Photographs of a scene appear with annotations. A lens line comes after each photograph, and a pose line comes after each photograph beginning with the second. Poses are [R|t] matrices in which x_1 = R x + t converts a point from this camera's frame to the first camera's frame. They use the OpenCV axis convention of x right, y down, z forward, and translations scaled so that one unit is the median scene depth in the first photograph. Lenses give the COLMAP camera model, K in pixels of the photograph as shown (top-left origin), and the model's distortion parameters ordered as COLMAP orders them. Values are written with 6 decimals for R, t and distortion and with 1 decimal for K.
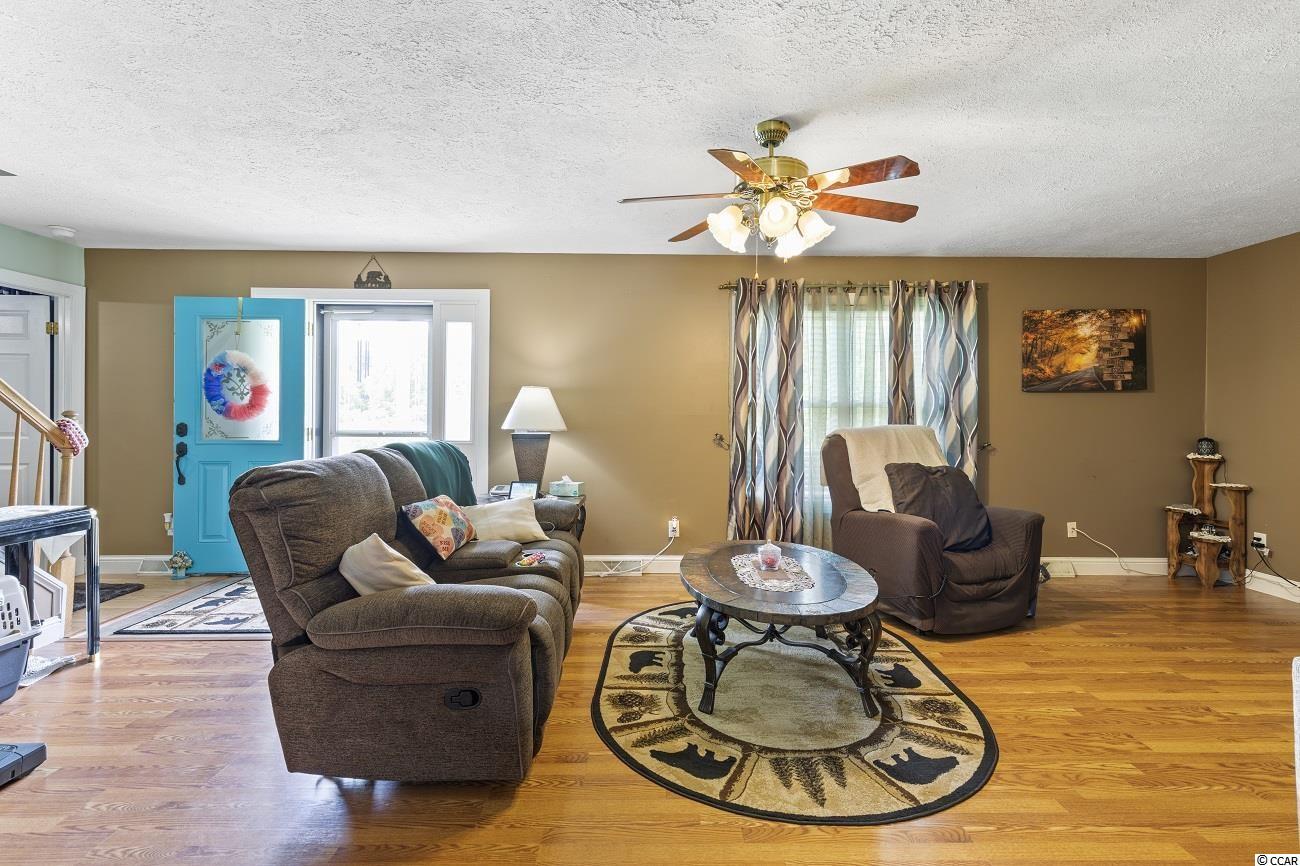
lens RADIAL K [[589.3, 0, 652.5], [0, 589.3, 417.6], [0, 0, 1]] dist [0.008825, -0.000986]
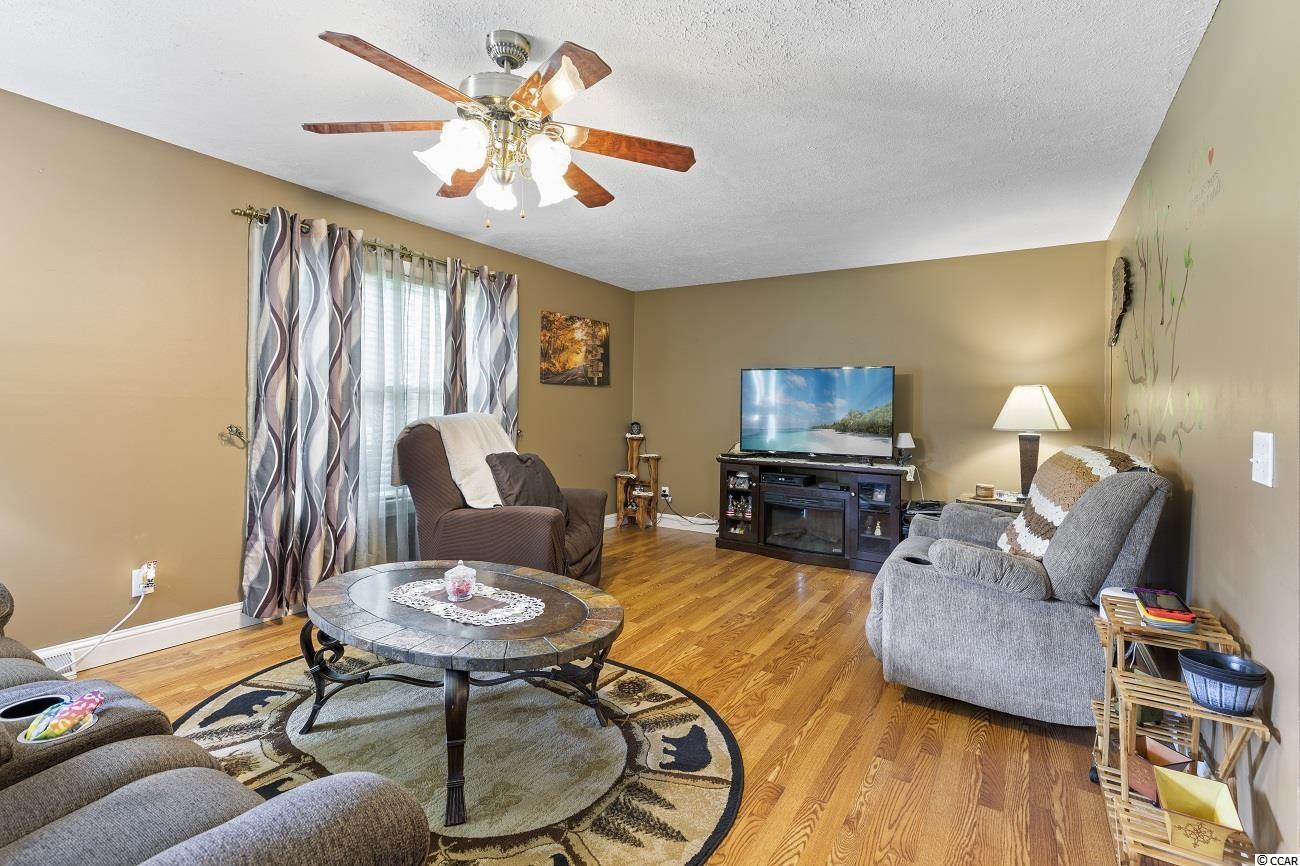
lens RADIAL K [[592.5, 0, 647.6], [0, 592.5, 404.6], [0, 0, 1]] dist [0.010100, -0.000320]
pose [[0.543968, 0.011838, 0.839022, -0.212547], [-0.015100, 0.999877, -0.004318, -0.001181], [-0.838970, -0.010321, 0.544080, 0.232258]]
